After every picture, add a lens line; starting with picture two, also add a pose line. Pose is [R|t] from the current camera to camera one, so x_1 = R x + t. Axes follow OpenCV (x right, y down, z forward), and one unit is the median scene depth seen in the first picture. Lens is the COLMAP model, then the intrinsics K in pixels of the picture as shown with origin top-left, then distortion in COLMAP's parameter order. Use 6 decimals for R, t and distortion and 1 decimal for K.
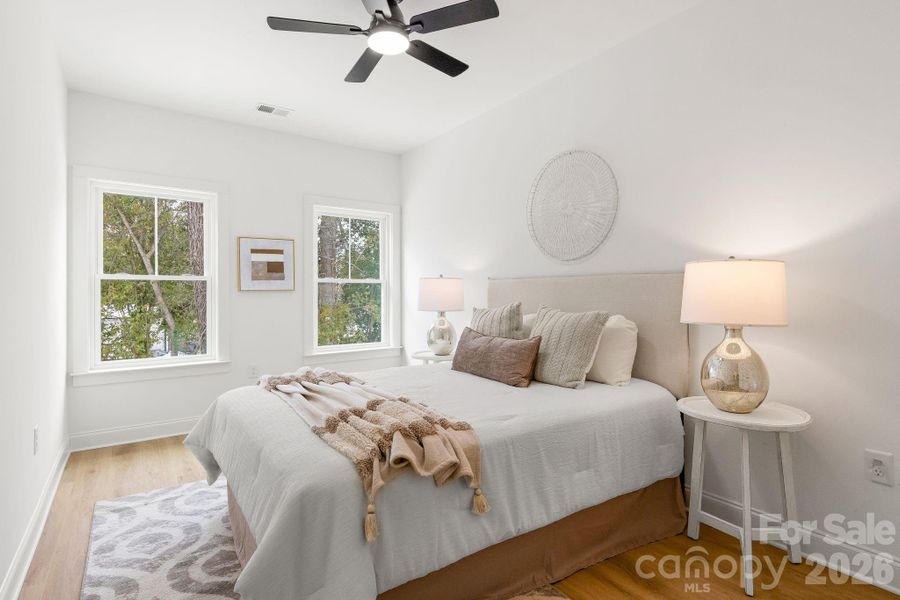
lens RADIAL K [[461.1, 0, 450.0], [0, 461.1, 300.0], [0, 0, 1]] dist [0.000942, 0.000039]
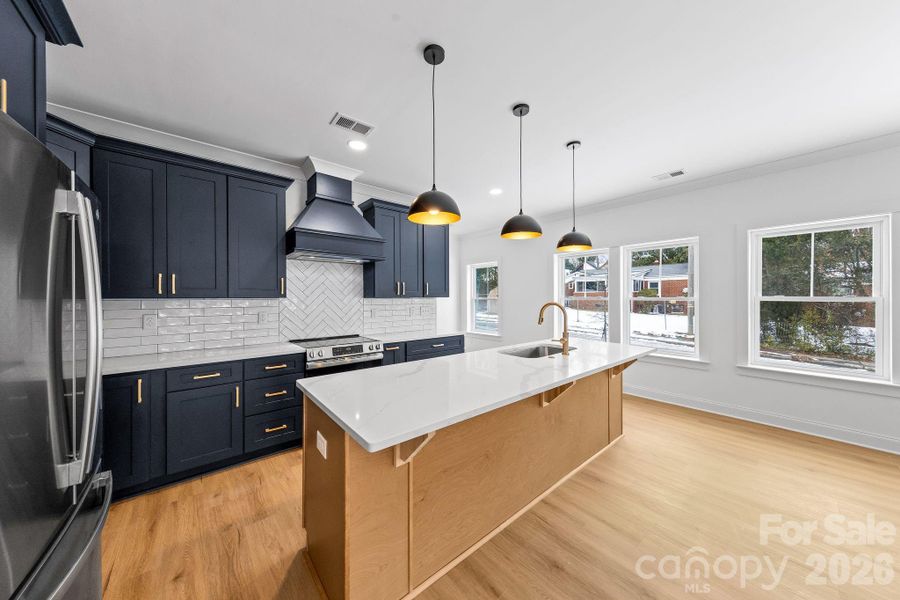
lens RADIAL K [[285.1, 0, 450.0], [0, 285.1, 300.0], [0, 0, 1]] dist [-0.000311, -0.000023]
pose [[0.089689, -0.008308, -0.995935, 0.285461], [-0.038205, 0.999201, -0.011776, -0.003035], [0.995237, 0.039106, 0.089300, 0.202943]]
